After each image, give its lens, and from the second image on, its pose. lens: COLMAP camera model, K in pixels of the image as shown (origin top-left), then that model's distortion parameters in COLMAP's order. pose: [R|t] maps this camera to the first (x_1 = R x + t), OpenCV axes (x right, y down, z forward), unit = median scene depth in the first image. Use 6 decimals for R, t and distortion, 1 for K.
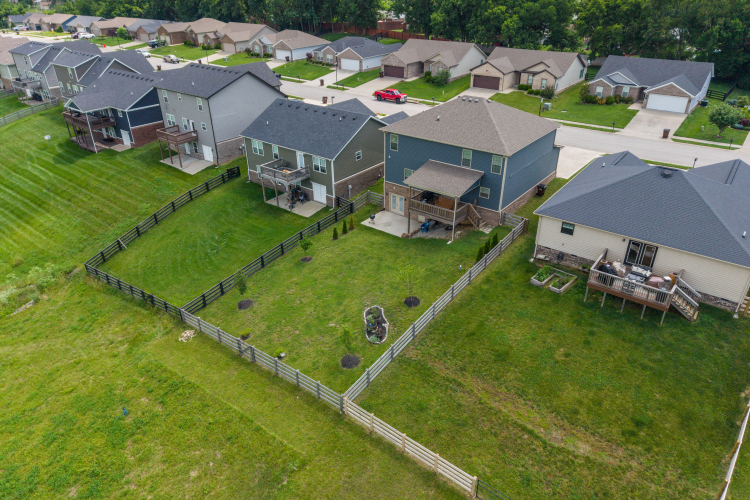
lens RADIAL K [[499.4, 0, 373.1], [0, 499.4, 247.0], [0, 0, 1]] dist [0.044135, -0.053081]
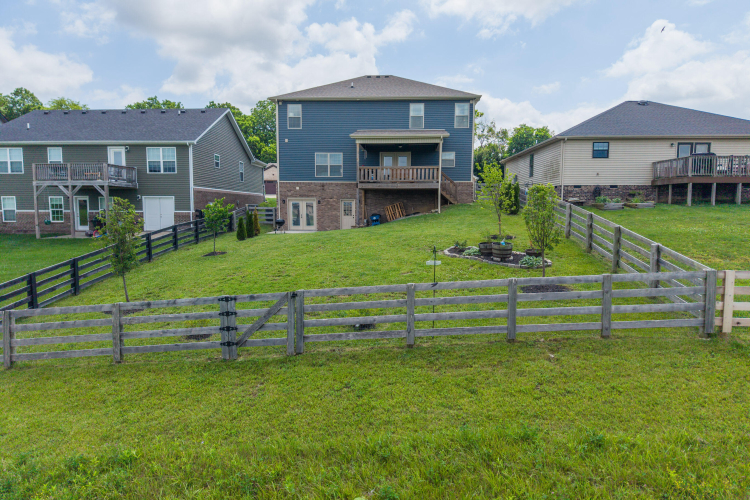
lens RADIAL K [[499.4, 0, 373.1], [0, 499.4, 247.0], [0, 0, 1]] dist [0.044135, -0.053081]
pose [[0.827804, -0.031773, 0.560118, -0.294352], [0.257950, 0.908159, -0.329712, 0.232248], [-0.498200, 0.417419, 0.759973, 0.590972]]
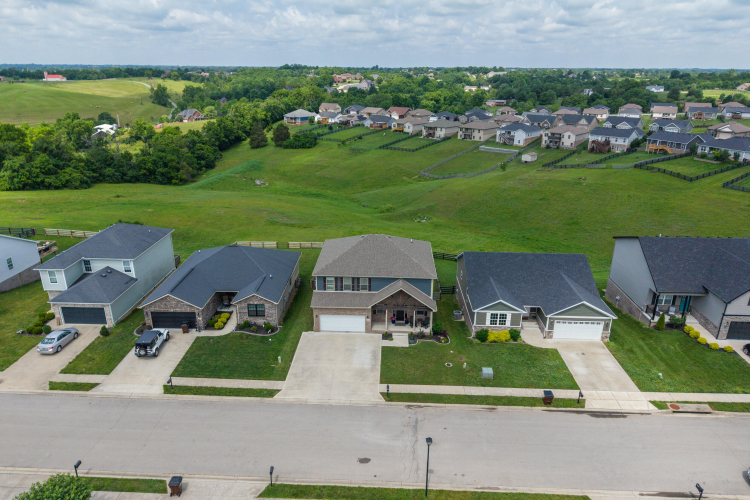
lens RADIAL K [[499.4, 0, 373.1], [0, 499.4, 247.0], [0, 0, 1]] dist [0.044135, -0.053081]
pose [[-0.804350, 0.207223, -0.556848, 1.023492], [-0.282206, 0.691501, 0.664970, -1.241341], [0.522858, 0.692015, -0.497730, 1.858550]]
